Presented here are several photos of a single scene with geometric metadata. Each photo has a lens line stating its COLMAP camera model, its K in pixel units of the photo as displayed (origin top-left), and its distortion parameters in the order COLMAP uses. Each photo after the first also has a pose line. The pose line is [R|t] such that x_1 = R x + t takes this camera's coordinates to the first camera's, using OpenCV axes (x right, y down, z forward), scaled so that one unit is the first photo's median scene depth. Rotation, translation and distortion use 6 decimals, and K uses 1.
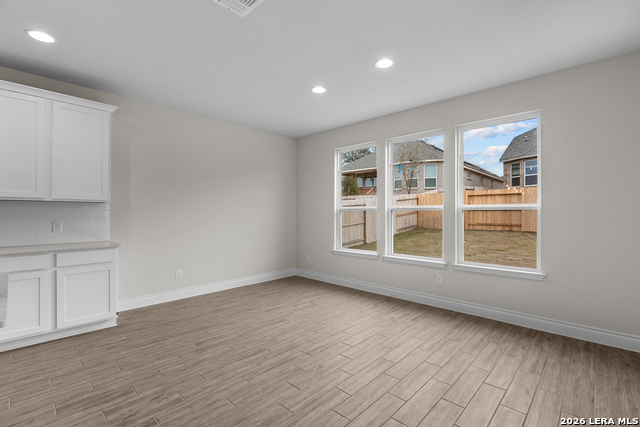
lens RADIAL K [[294.5, 0, 319.3], [0, 294.5, 209.3], [0, 0, 1]] dist [0.000909, 0.001558]
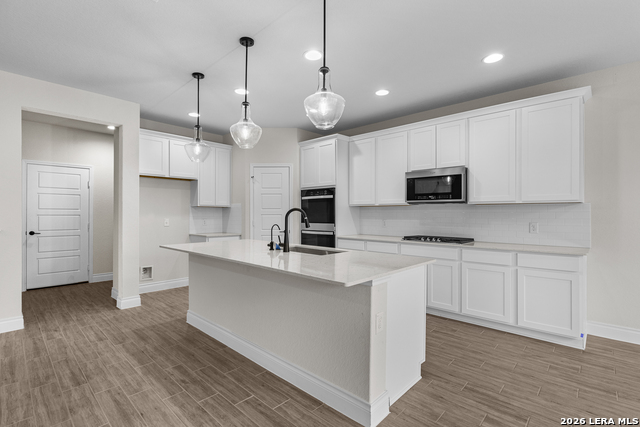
lens RADIAL K [[299.8, 0, 319.3], [0, 299.8, 213.0], [0, 0, 1]] dist [-0.002982, -0.000708]
pose [[0.013517, -0.007121, -0.999883, 0.150426], [0.008749, 0.999937, -0.007003, 0.007067], [0.999870, -0.008653, 0.013579, 0.249109]]
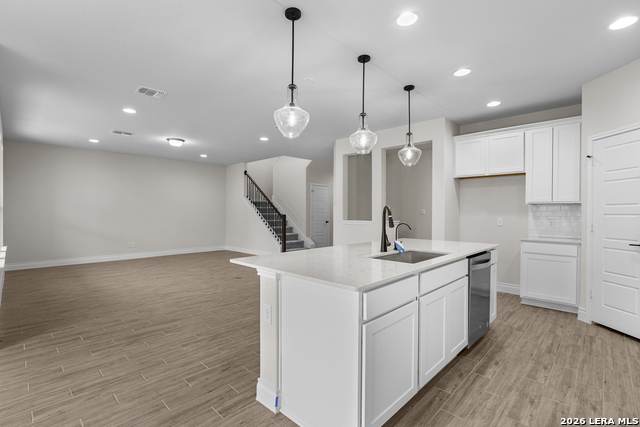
lens RADIAL K [[299.8, 0, 322.7], [0, 299.8, 213.4], [0, 0, 1]] dist [-0.002982, -0.000708]
pose [[-0.999937, -0.006958, -0.008774, -0.508282], [-0.006912, 0.999962, -0.005291, 0.012659], [0.008811, -0.005230, -0.999948, 0.964812]]
